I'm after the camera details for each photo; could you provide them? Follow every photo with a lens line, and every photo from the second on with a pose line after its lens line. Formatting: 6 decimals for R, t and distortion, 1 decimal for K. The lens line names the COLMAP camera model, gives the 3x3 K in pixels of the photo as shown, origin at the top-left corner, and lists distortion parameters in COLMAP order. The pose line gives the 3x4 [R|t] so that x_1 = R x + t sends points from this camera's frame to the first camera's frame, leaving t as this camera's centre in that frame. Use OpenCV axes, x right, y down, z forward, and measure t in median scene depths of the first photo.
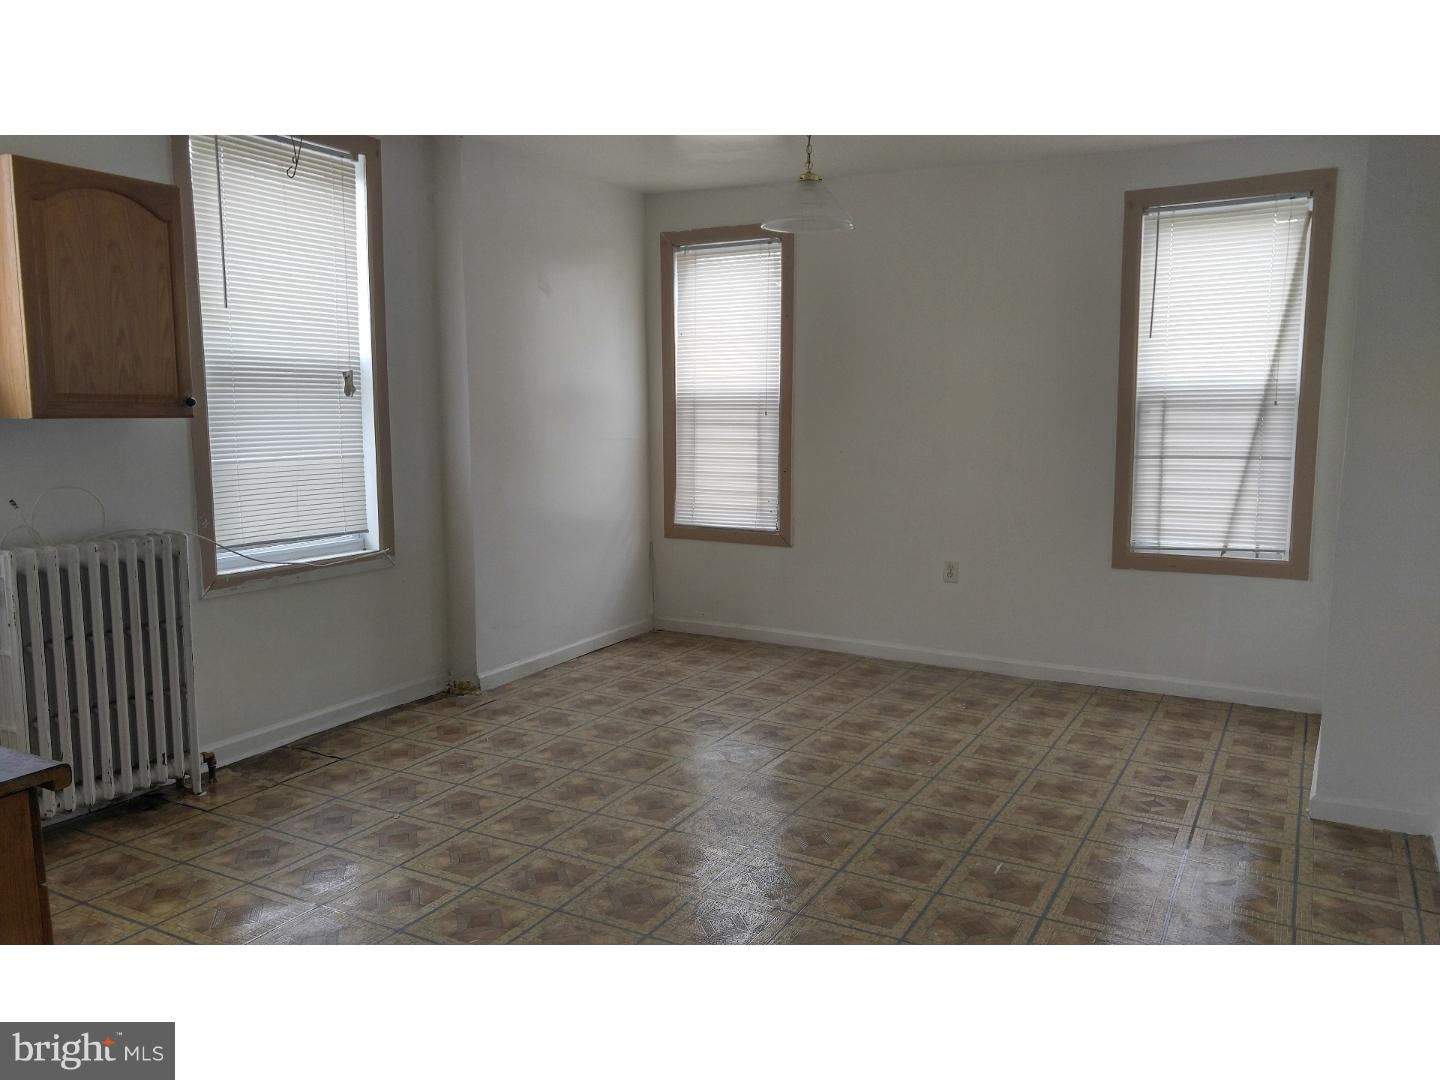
lens RADIAL K [[1104.5, 0, 720.0], [0, 1104.5, 540.0], [0, 0, 1]] dist [0.000587, 0.000871]
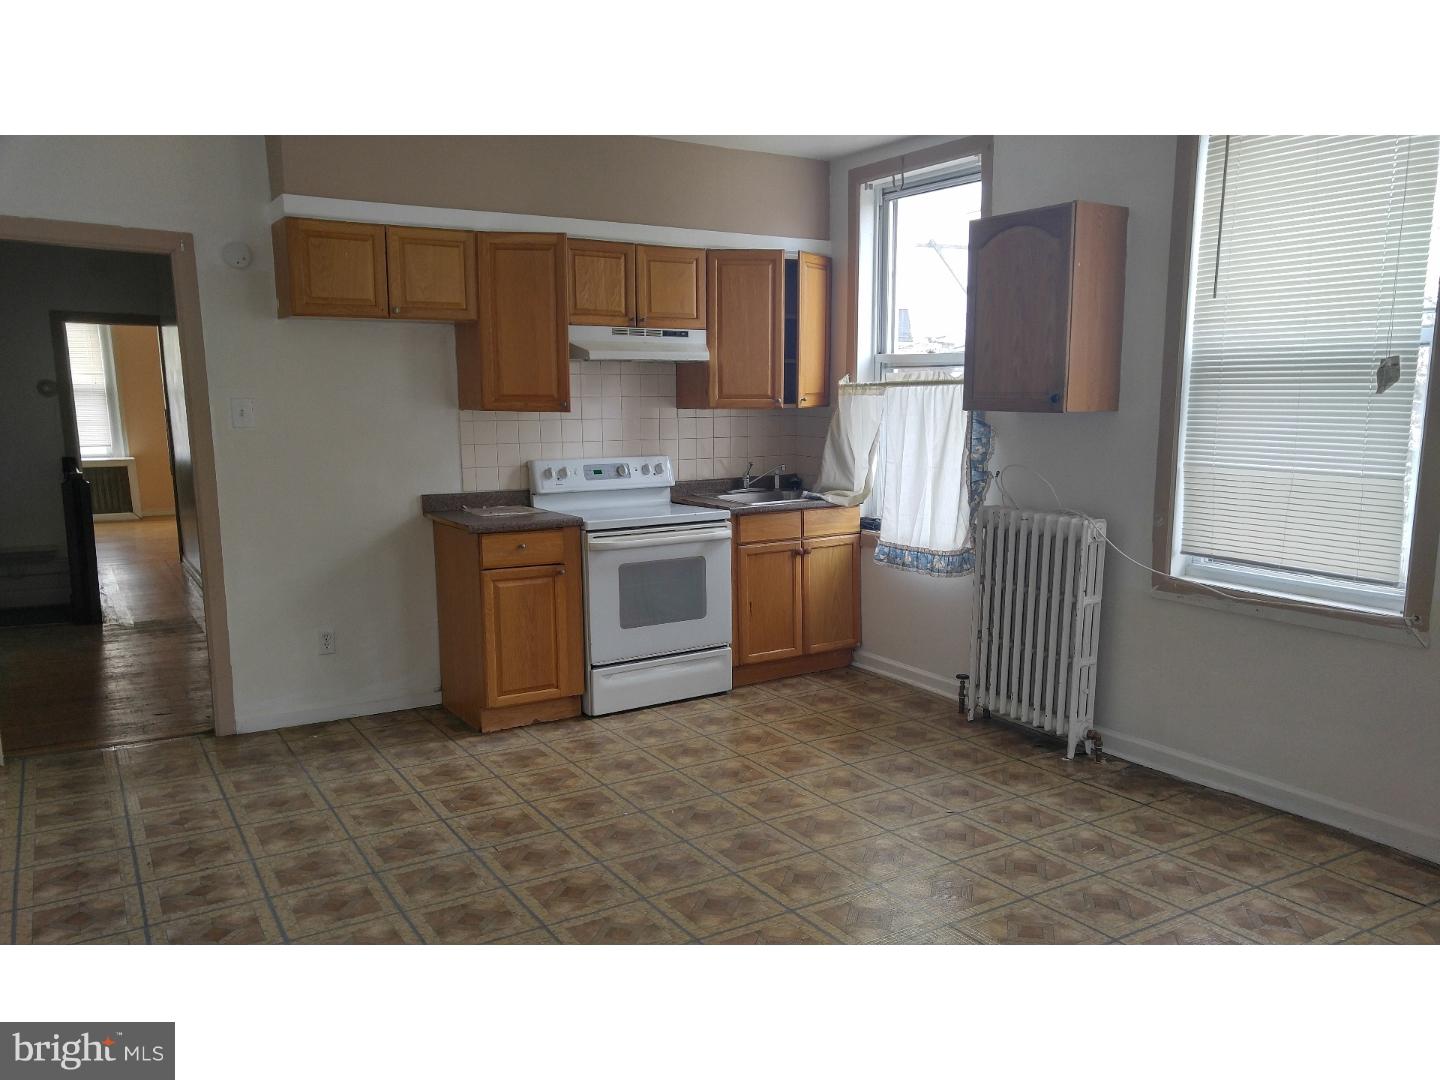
lens RADIAL K [[1104.5, 0, 720.0], [0, 1104.5, 540.0], [0, 0, 1]] dist [0.000587, 0.000871]
pose [[-0.504166, 0.111636, -0.856361, 0.566568], [-0.112722, 0.974620, 0.193416, -0.141307], [0.856219, 0.194045, -0.478786, 1.103208]]
